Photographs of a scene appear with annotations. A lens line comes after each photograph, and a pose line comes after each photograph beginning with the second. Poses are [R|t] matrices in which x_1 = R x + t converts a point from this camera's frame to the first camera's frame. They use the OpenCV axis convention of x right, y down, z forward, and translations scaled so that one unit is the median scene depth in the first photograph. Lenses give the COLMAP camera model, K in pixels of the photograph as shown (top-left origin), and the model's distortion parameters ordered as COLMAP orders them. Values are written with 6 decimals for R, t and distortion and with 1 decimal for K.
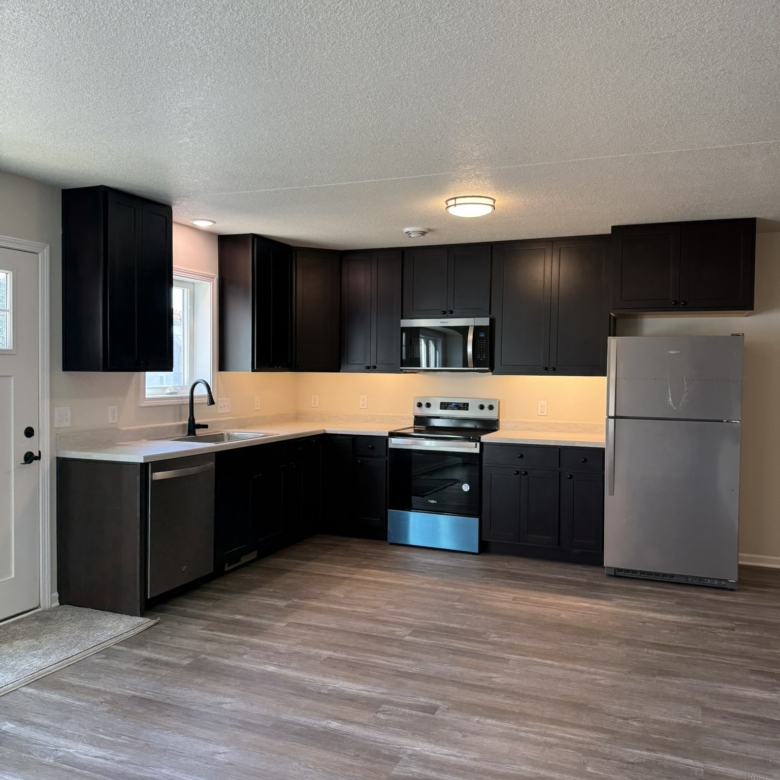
lens RADIAL K [[715.6, 0, 390.0], [0, 715.6, 390.0], [0, 0, 1]] dist [0.134177, -0.222398]
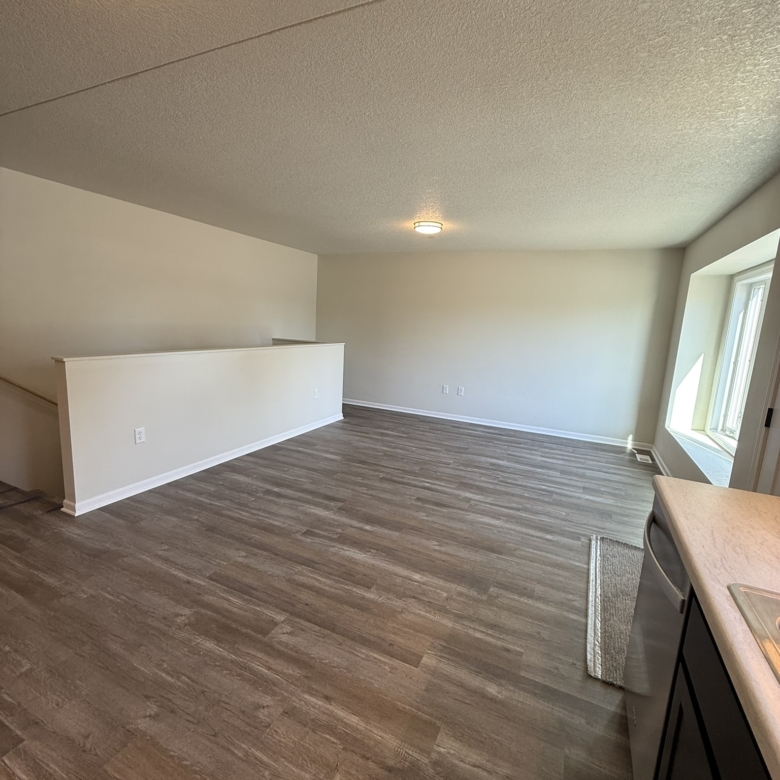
lens RADIAL K [[415.6, 0, 390.0], [0, 415.6, 390.0], [0, 0, 1]] dist [-0.002896, 0.000628]
pose [[-0.996359, -0.074134, 0.042099, -0.106968], [-0.064480, 0.978335, 0.196732, -0.046611], [-0.055771, 0.193302, -0.979553, 1.387319]]
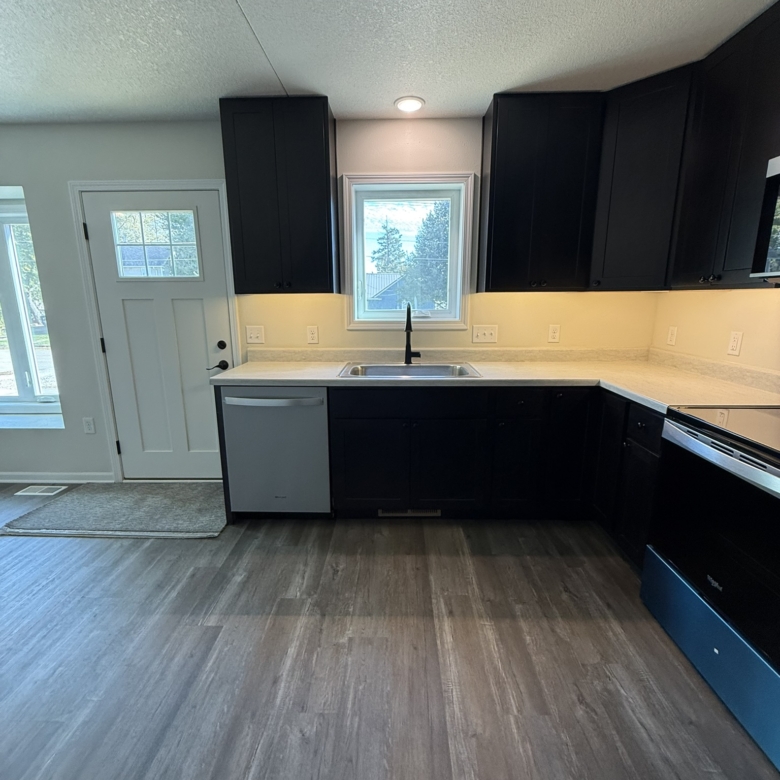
lens RADIAL K [[415.6, 0, 390.0], [0, 415.6, 390.0], [0, 0, 1]] dist [-0.002896, 0.000628]
pose [[0.363766, 0.187647, -0.912394, 0.278684], [-0.019526, 0.980820, 0.193935, -0.009334], [0.931286, -0.052731, 0.360453, 1.033619]]
